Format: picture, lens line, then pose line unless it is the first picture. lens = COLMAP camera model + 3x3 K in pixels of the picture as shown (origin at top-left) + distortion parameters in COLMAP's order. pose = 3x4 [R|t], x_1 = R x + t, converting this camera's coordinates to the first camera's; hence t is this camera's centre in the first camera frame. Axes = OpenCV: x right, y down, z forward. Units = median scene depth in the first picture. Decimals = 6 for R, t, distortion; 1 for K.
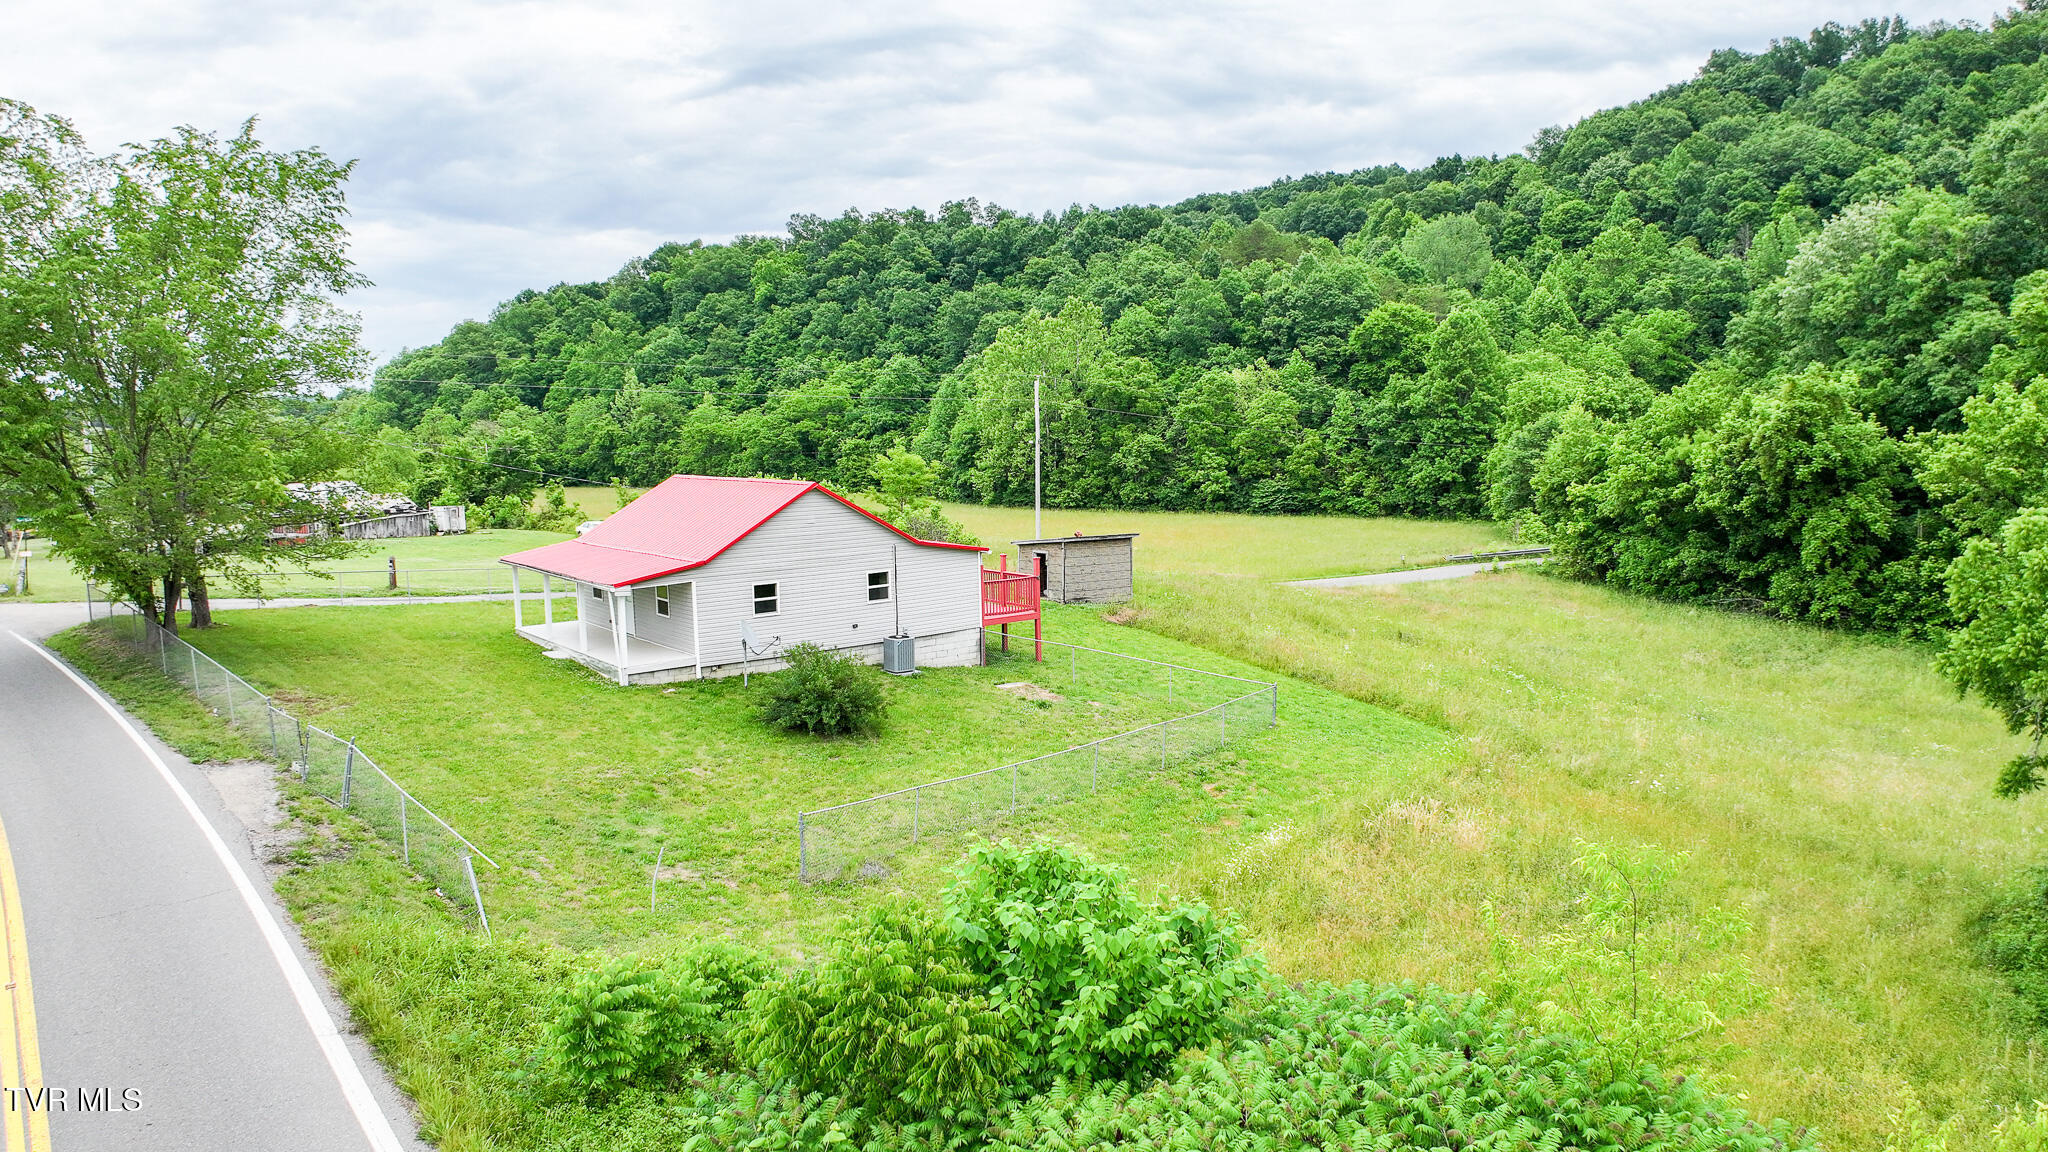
lens RADIAL K [[1330.7, 0, 1024.0], [0, 1330.7, 576.0], [0, 0, 1]] dist [-0.162146, 0.014774]
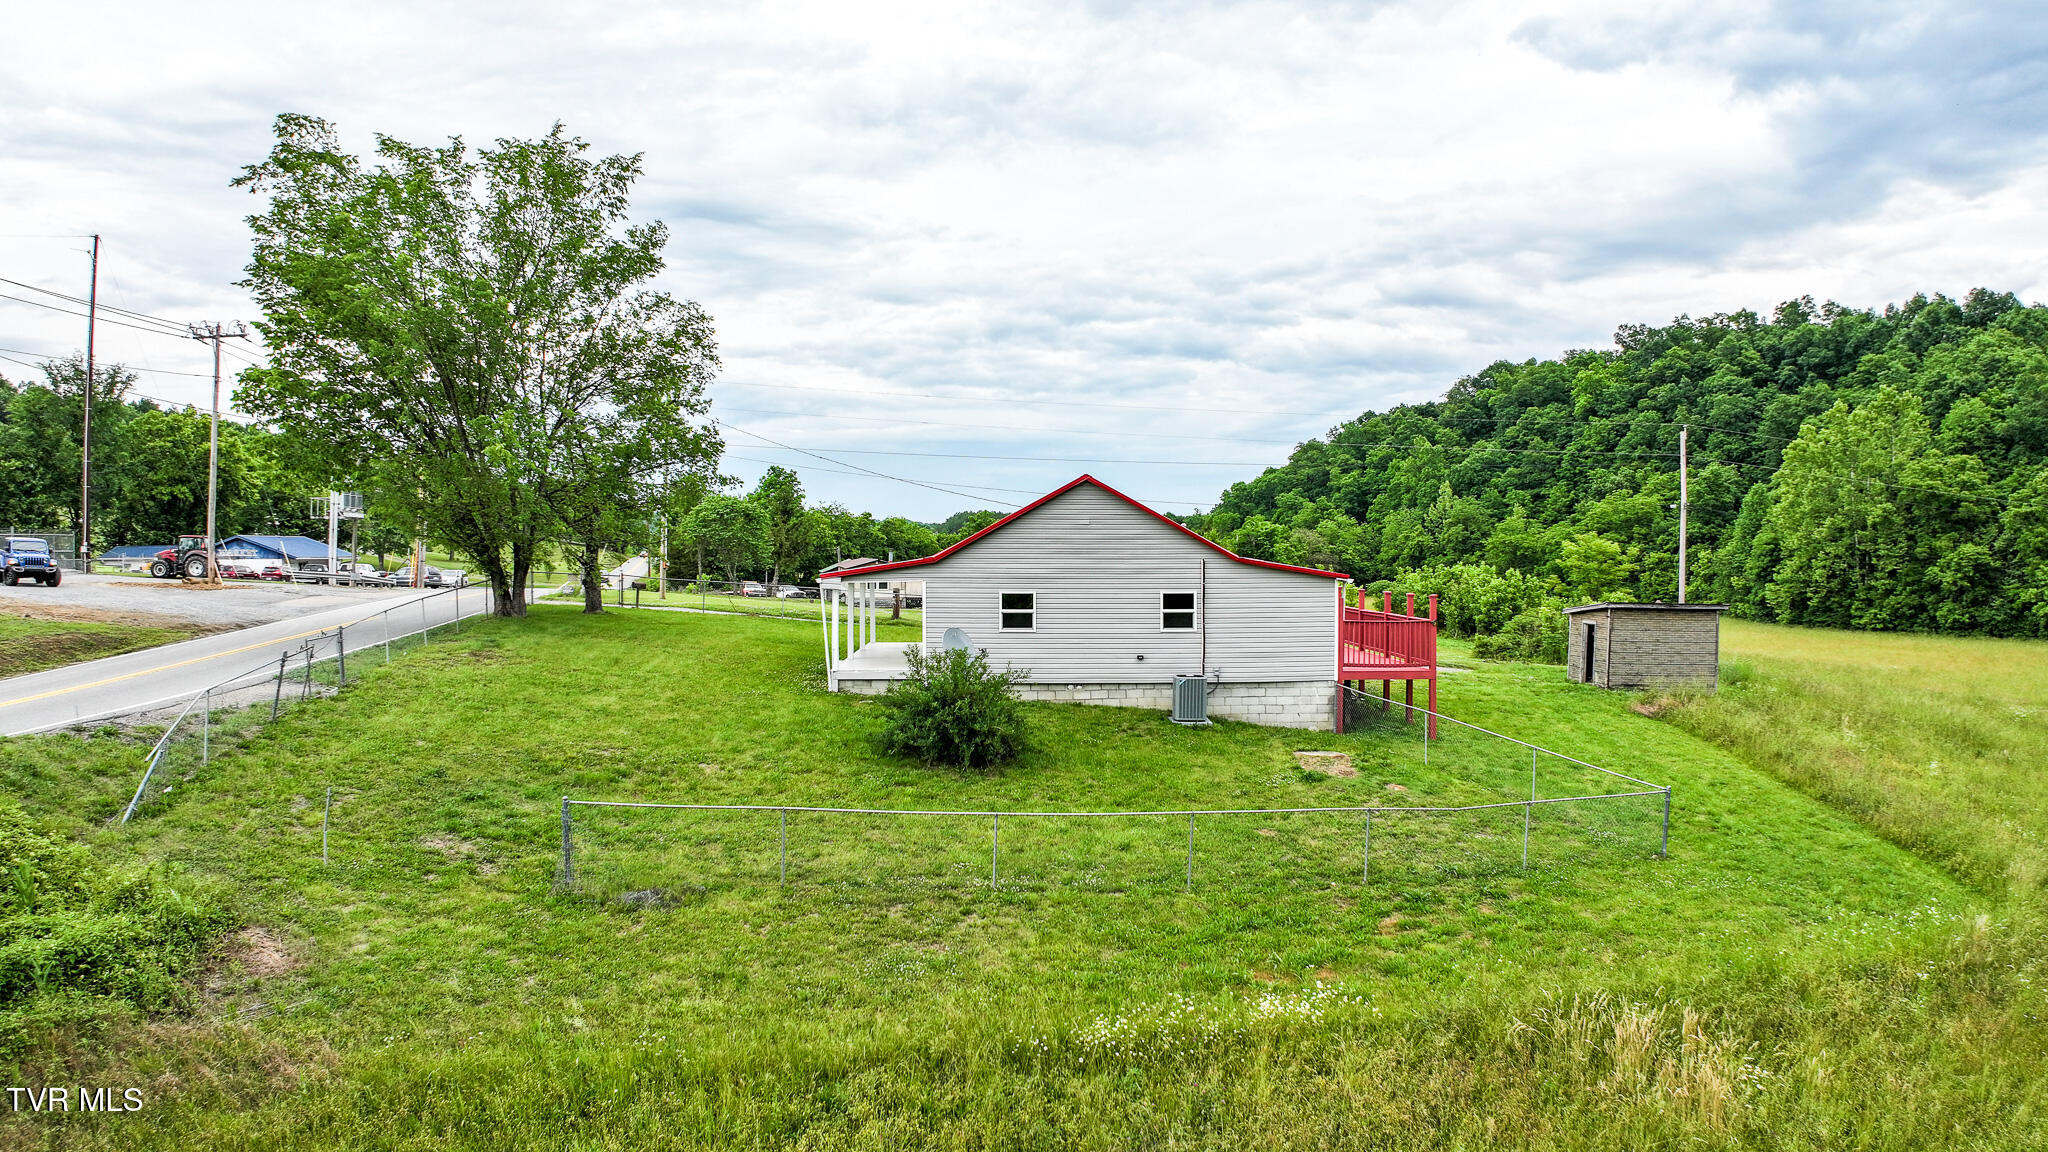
lens RADIAL K [[1272.4, 0, 1024.0], [0, 1272.4, 576.0], [0, 0, 1]] dist [-0.177531, 0.029167]
pose [[0.782853, 0.024785, -0.621713, 0.058933], [-0.085255, 0.994055, -0.067723, 0.009409], [0.616338, 0.106021, 0.780312, 0.070549]]
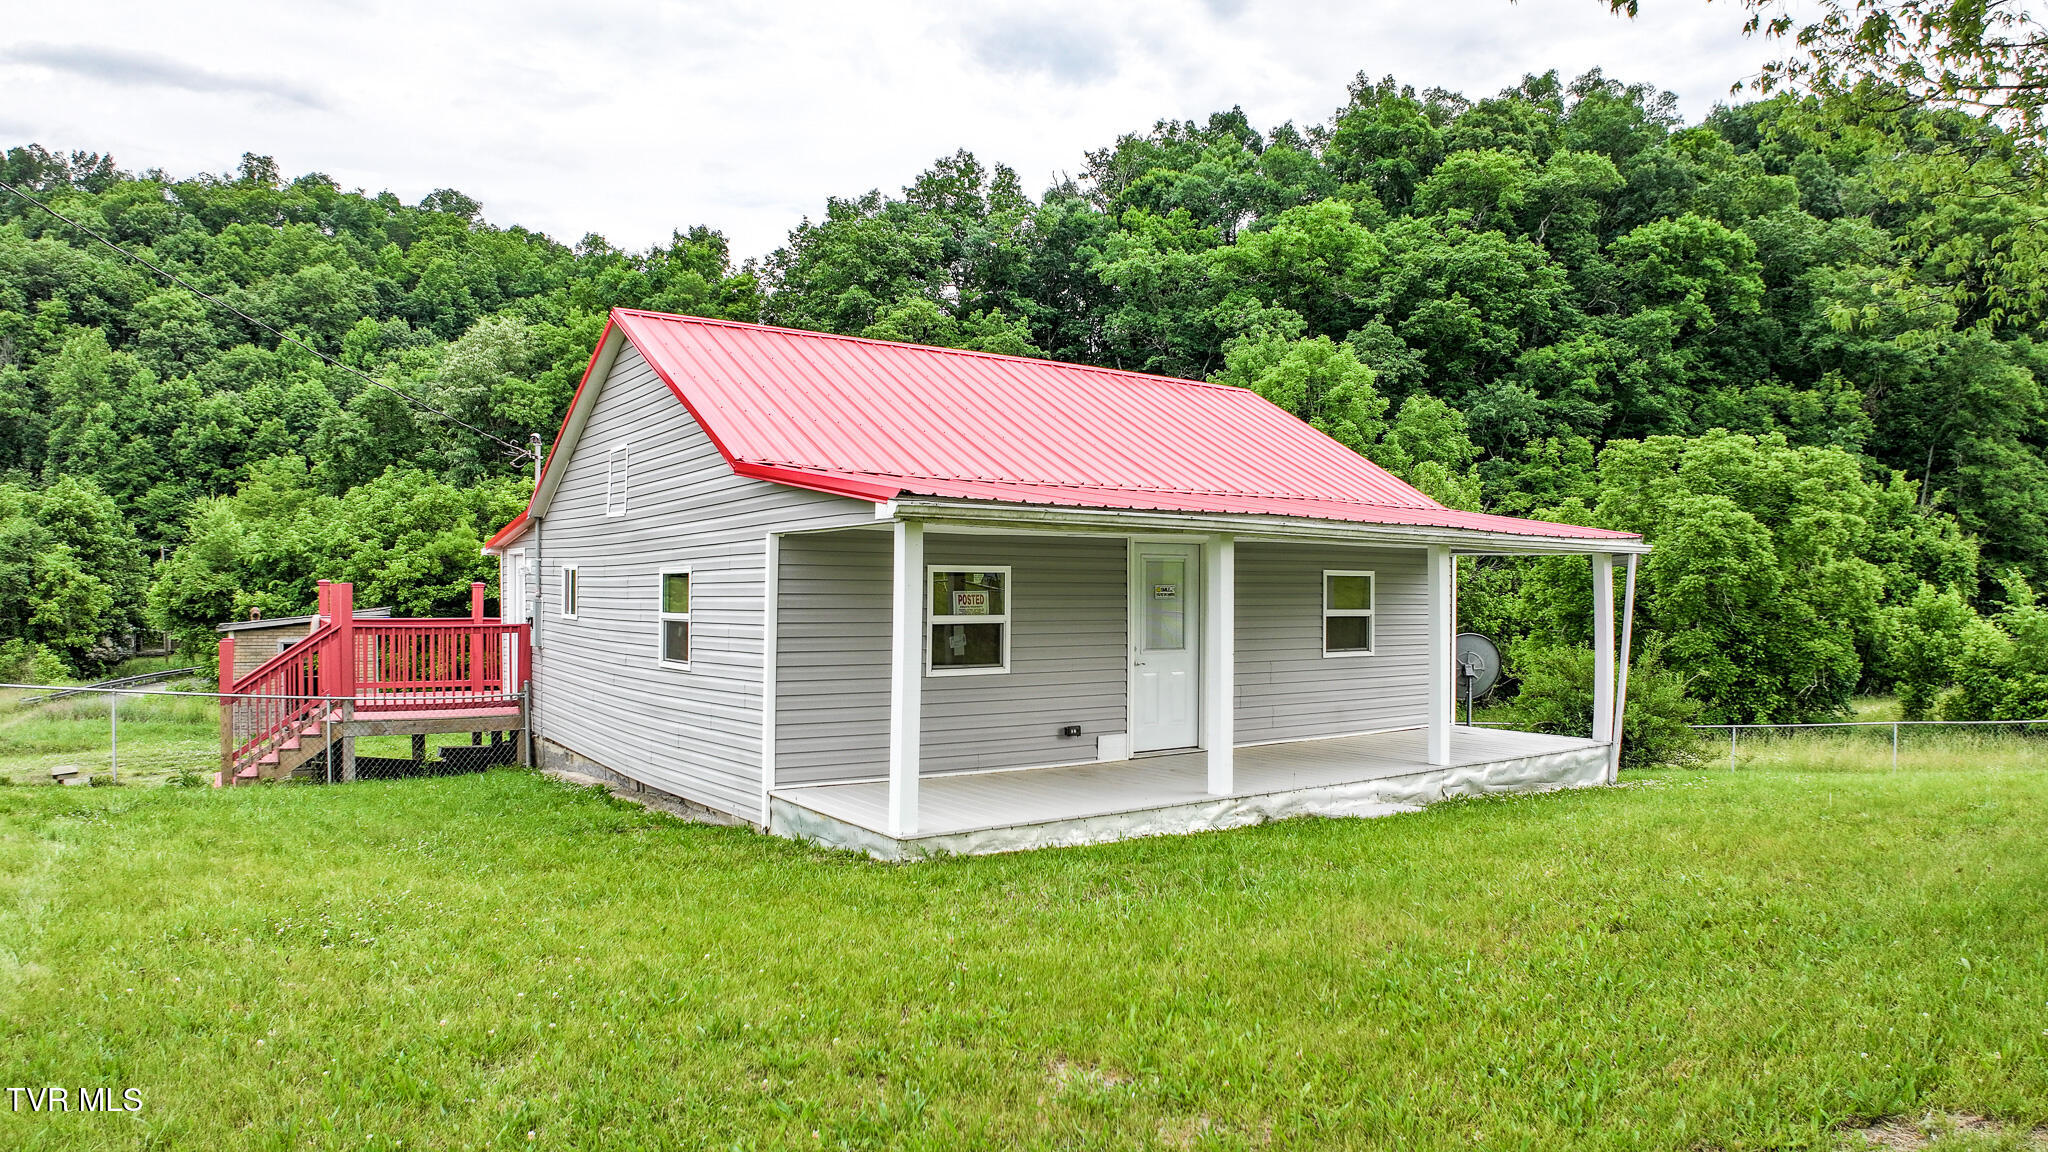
lens RADIAL K [[1273.2, 0, 1024.0], [0, 1273.2, 576.0], [0, 0, 1]] dist [-0.170051, 0.026131]
pose [[0.080703, 0.032311, 0.996214, -0.125350], [0.111574, 0.992900, -0.041242, 0.002172], [-0.990474, 0.114480, 0.076525, 0.203424]]
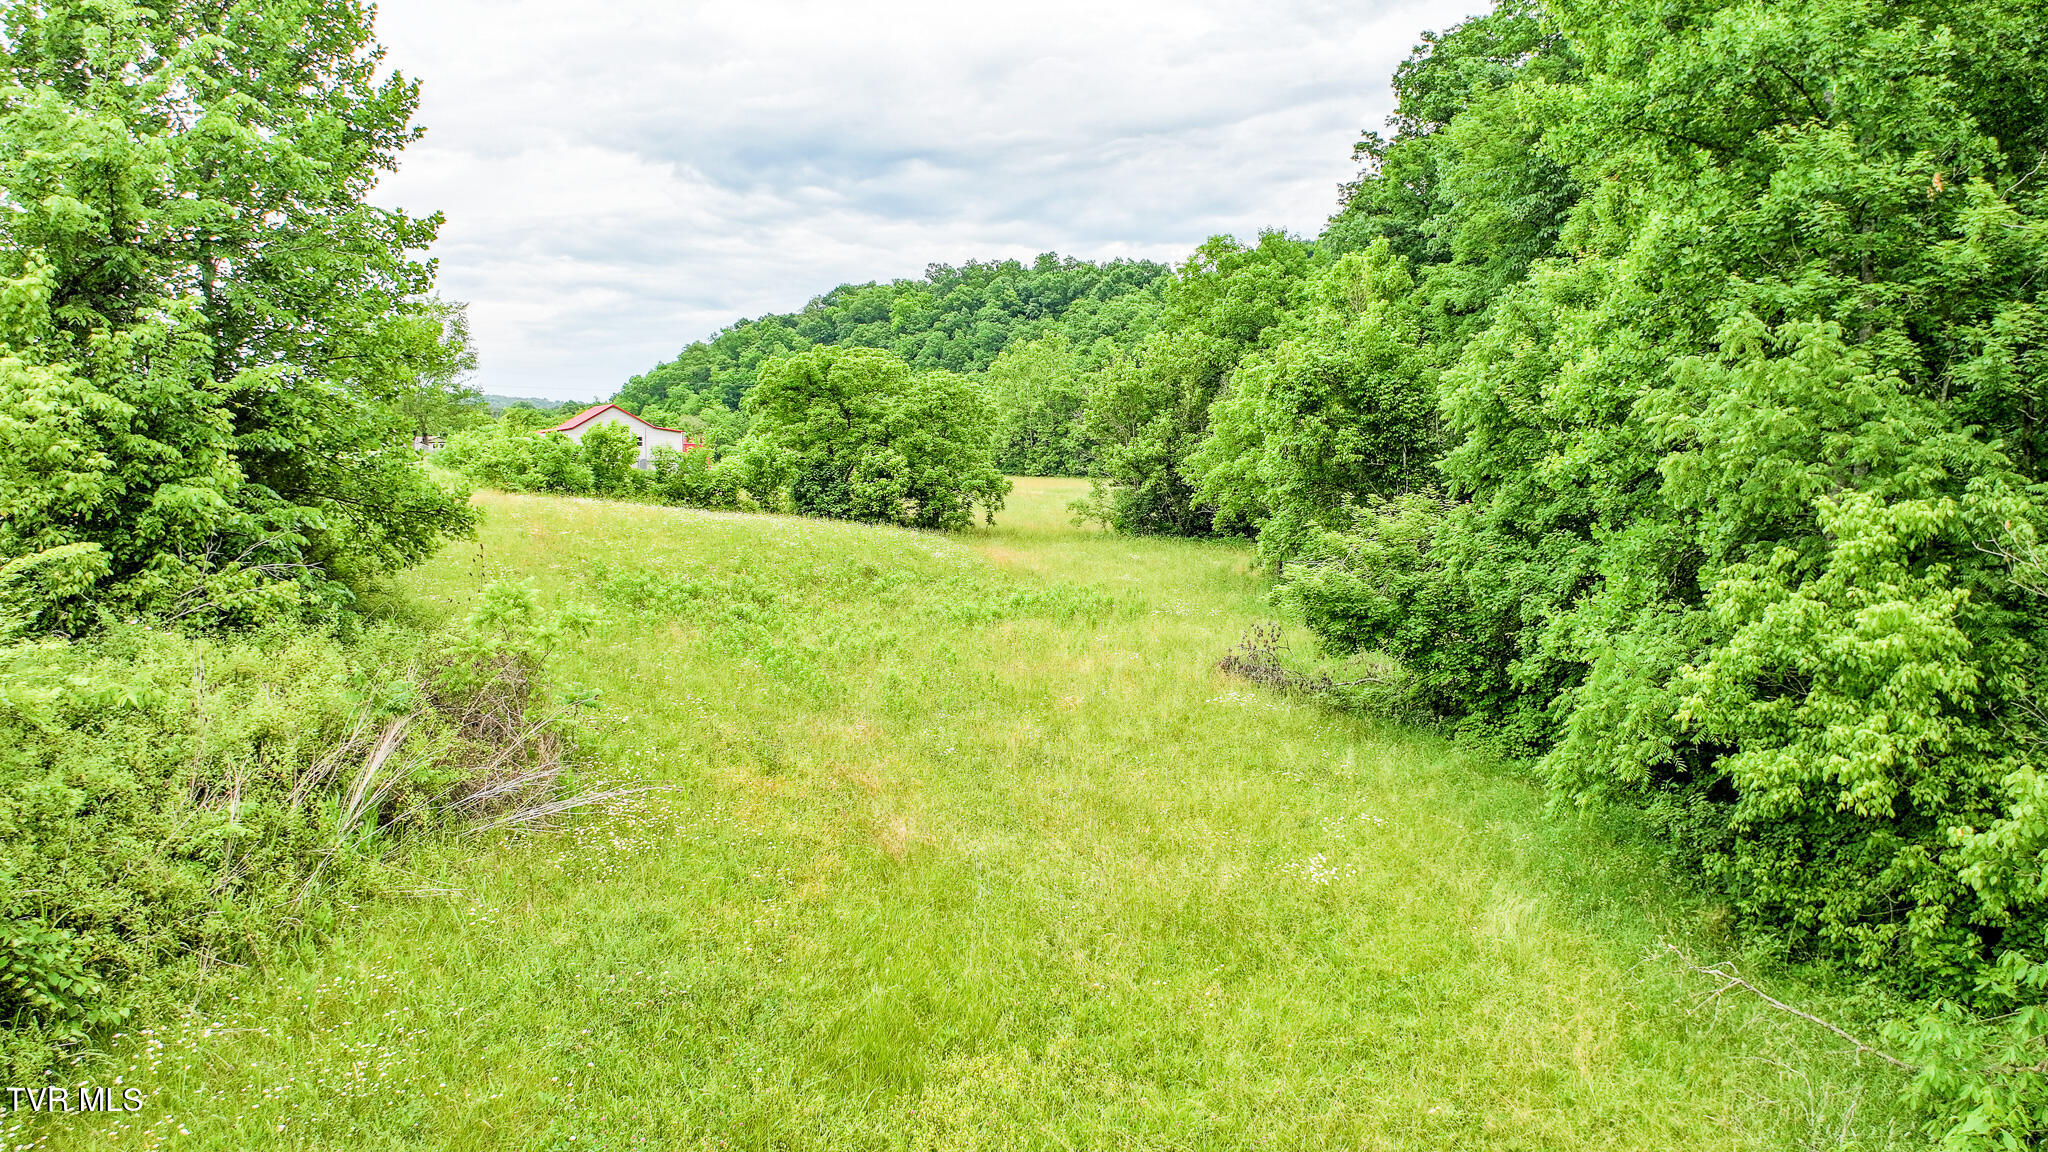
lens RADIAL K [[1272.4, 0, 1024.0], [0, 1272.4, 576.0], [0, 0, 1]] dist [-0.177531, 0.029167]
pose [[0.979983, 0.038073, -0.195406, 0.253709], [-0.039988, 0.999183, -0.005868, 0.056205], [0.195023, 0.013564, 0.980705, -0.303340]]
